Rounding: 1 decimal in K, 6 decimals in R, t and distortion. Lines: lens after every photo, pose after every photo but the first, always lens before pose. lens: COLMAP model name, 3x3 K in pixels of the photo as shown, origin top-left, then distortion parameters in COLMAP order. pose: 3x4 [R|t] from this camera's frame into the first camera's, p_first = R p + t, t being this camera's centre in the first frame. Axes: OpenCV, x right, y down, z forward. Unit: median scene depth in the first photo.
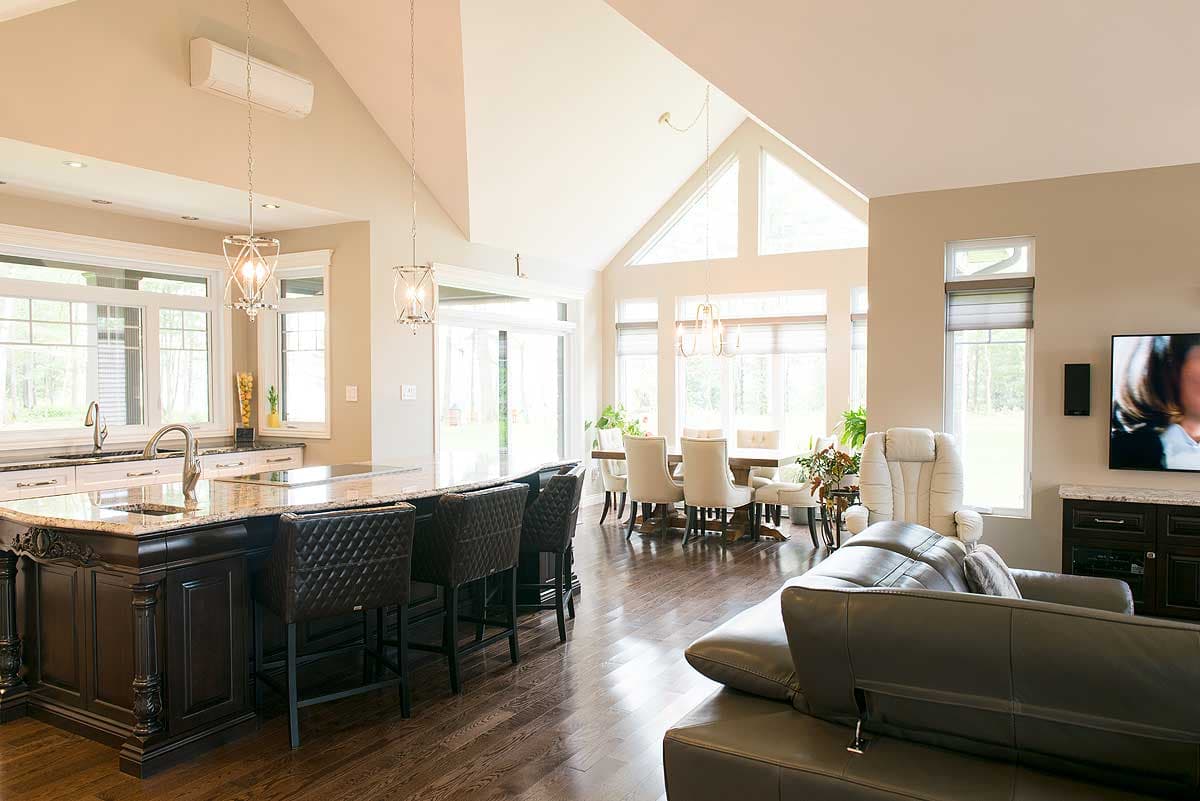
lens RADIAL K [[803.6, 0, 600.8], [0, 803.6, 406.0], [0, 0, 1]] dist [0.000881, -0.000568]
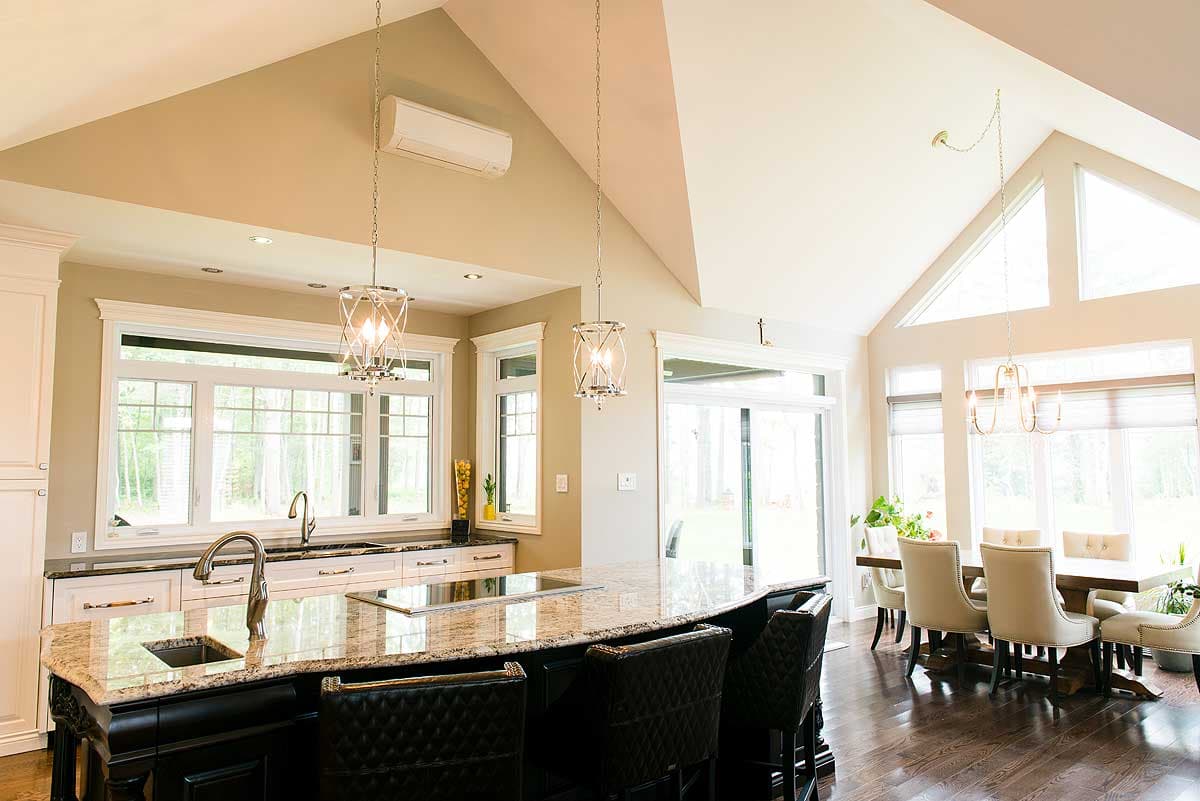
lens RADIAL K [[803.6, 0, 600.8], [0, 803.6, 406.0], [0, 0, 1]] dist [0.000881, -0.000568]
pose [[0.944487, -0.029387, -0.327233, 0.014876], [-0.005097, 0.994561, -0.104029, -0.007514], [0.328510, 0.099922, 0.939200, 0.170386]]
